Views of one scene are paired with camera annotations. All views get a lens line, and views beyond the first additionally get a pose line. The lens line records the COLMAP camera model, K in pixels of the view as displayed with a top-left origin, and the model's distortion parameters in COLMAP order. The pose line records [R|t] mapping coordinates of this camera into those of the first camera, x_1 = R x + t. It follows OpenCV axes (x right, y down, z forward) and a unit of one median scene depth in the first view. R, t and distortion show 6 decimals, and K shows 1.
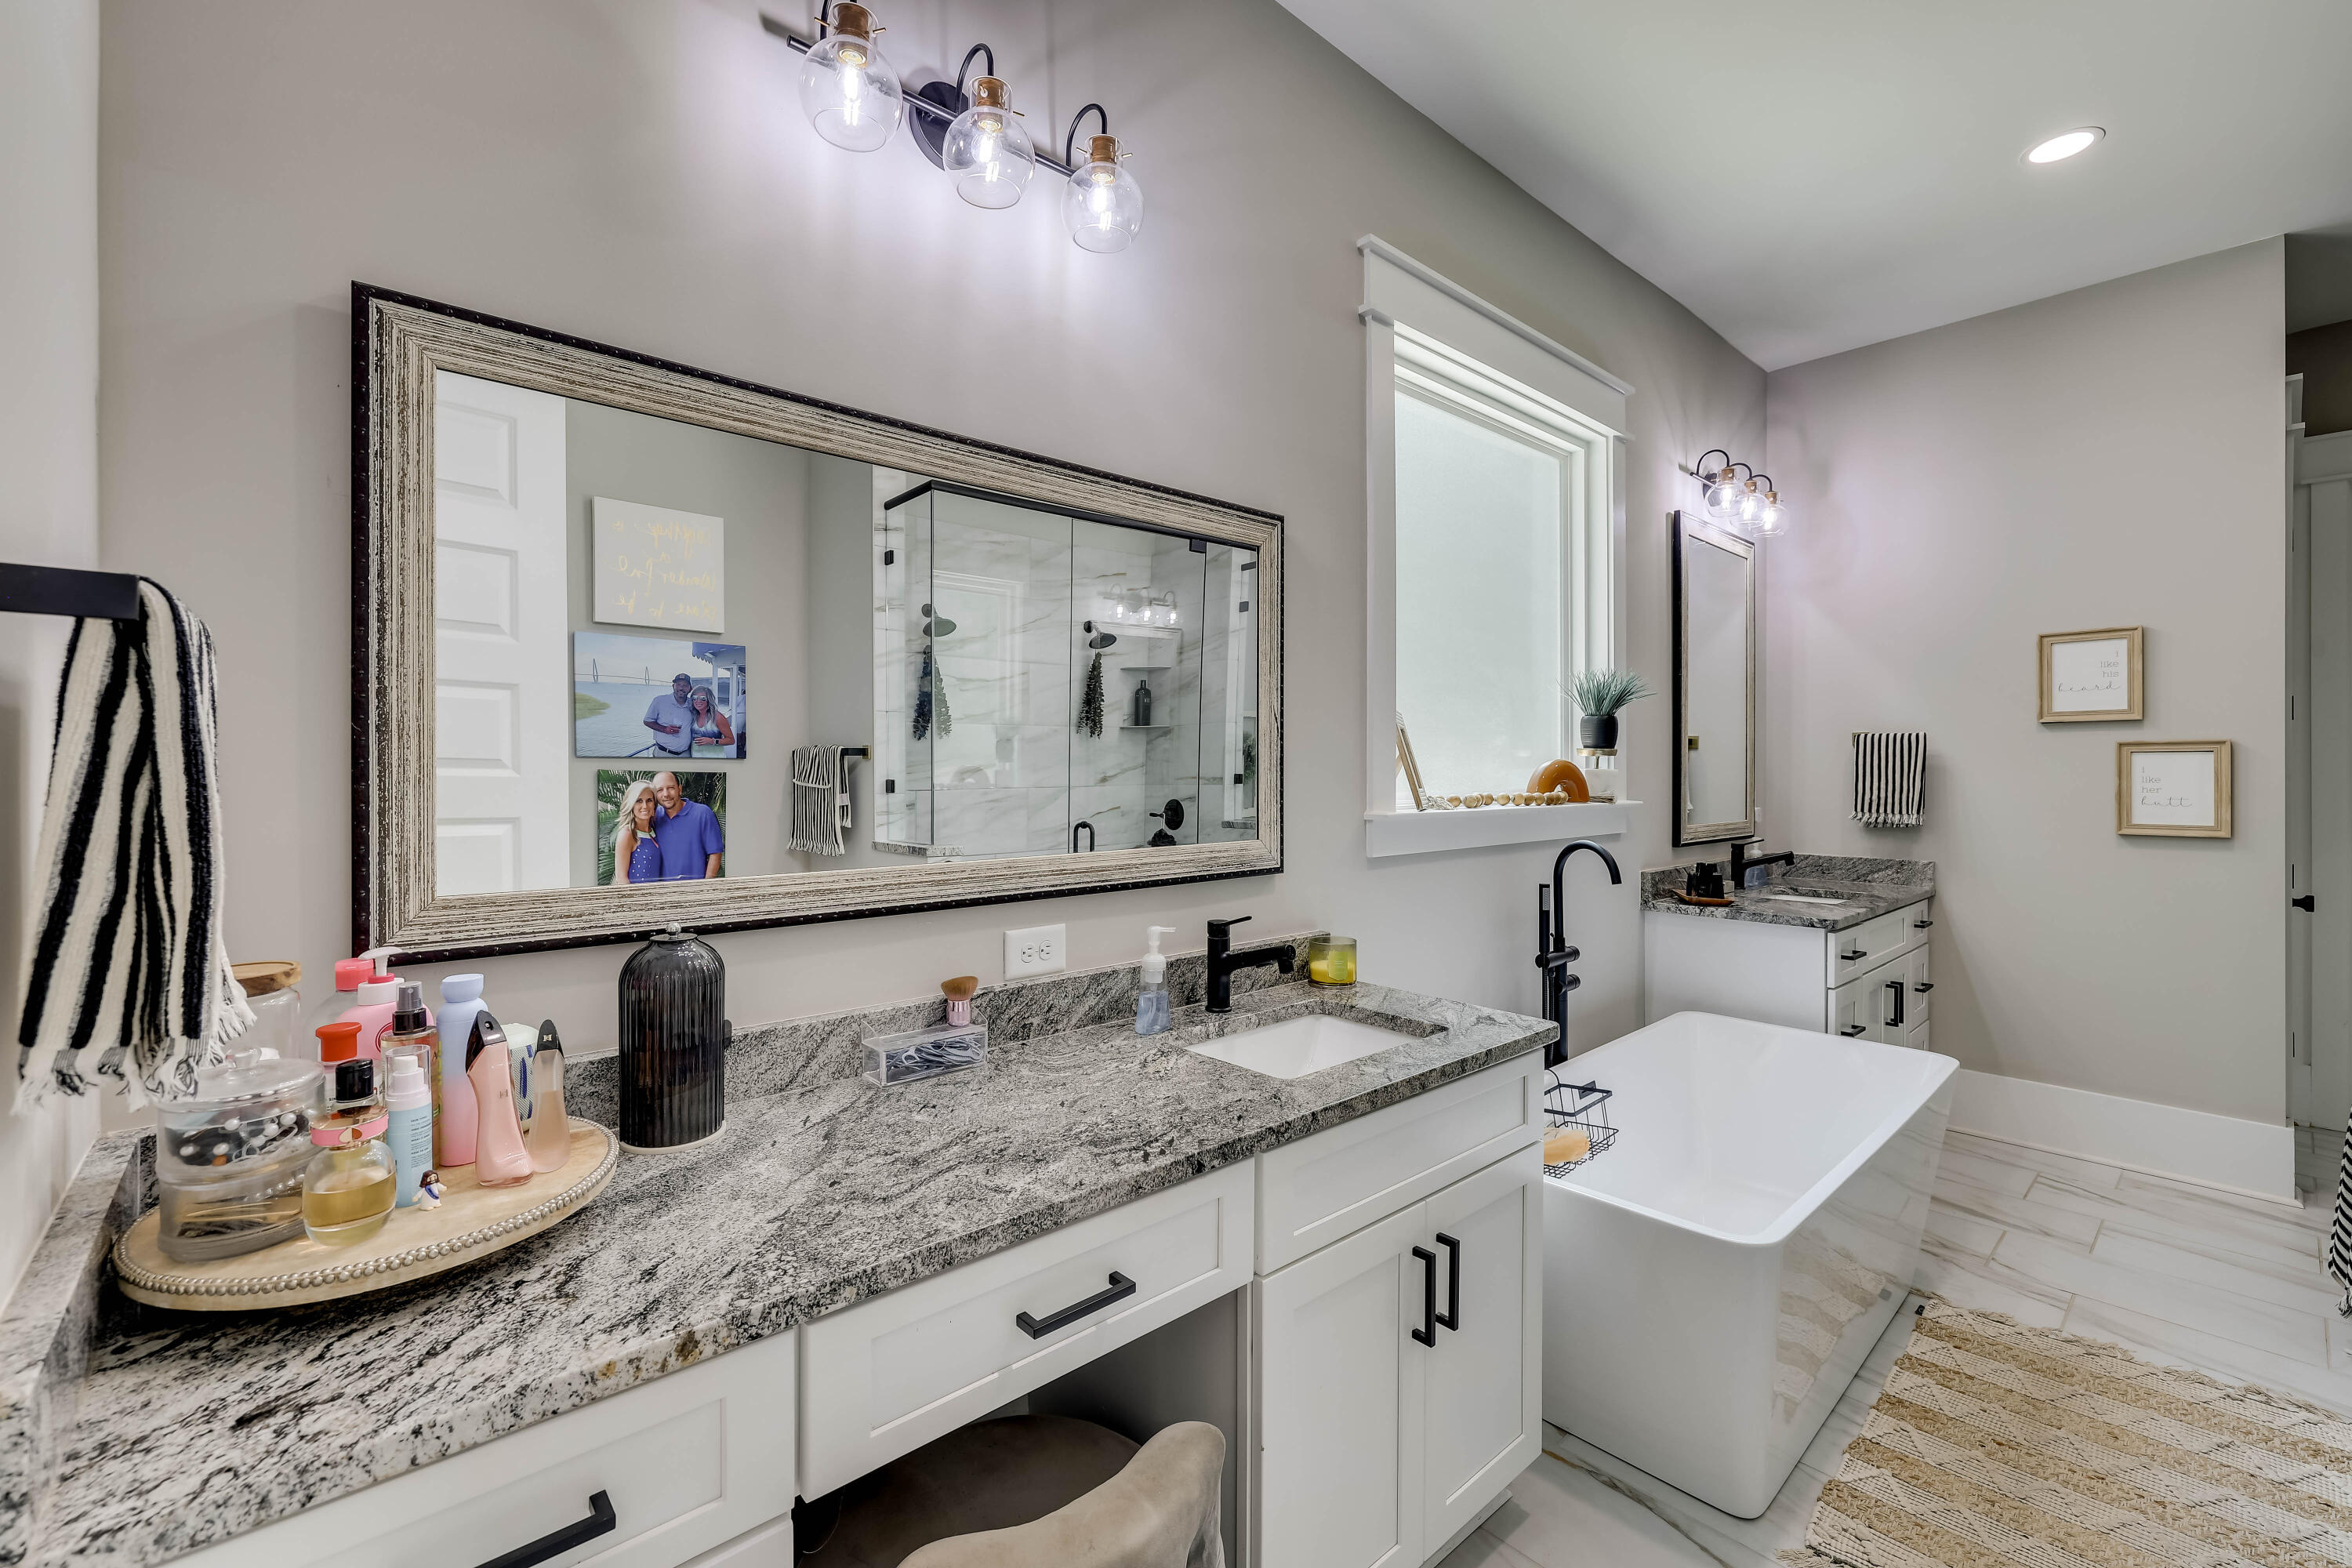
lens RADIAL K [[994.7, 0, 1164.9], [0, 994.7, 780.2], [0, 0, 1]] dist [0.001949, -0.000904]
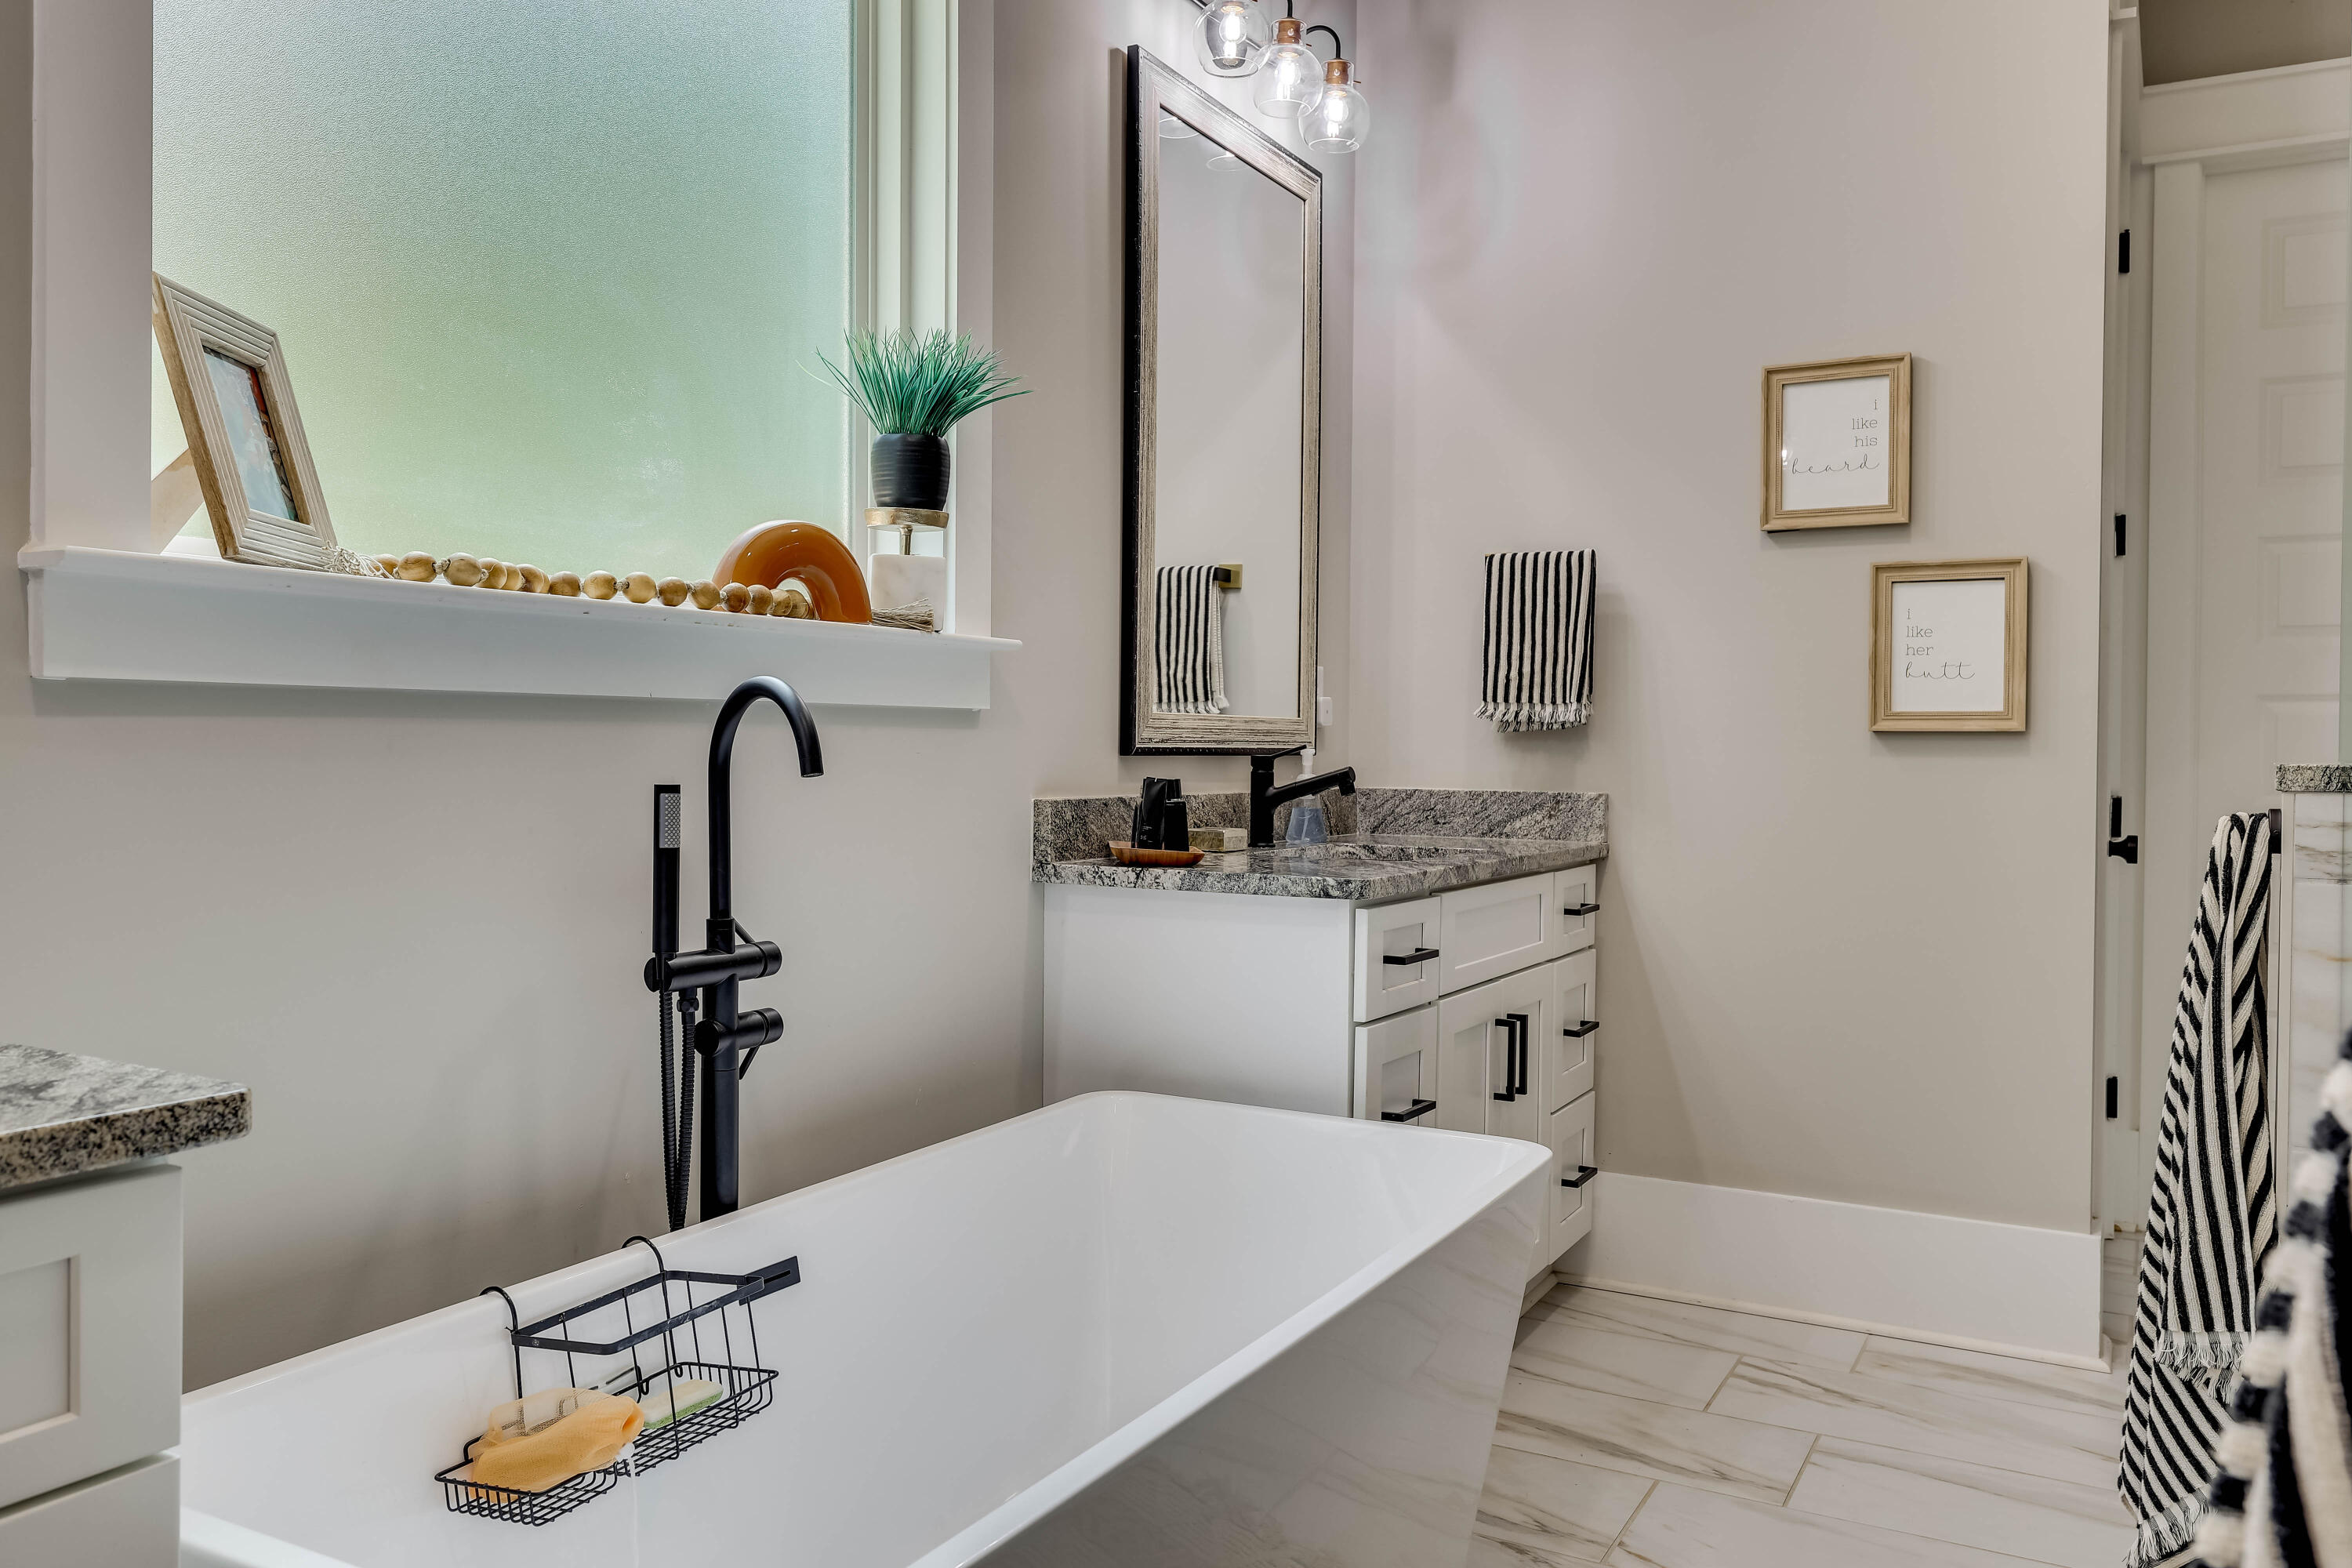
lens RADIAL K [[1836.6, 0, 1167.4], [0, 1836.6, 779.6], [0, 0, 1]] dist [-0.006724, 0.010600]
pose [[0.941181, 0.000549, 0.337901, 0.251523], [-0.005430, 0.999894, 0.013499, 0.071317], [-0.337858, -0.014539, 0.941085, 0.178226]]
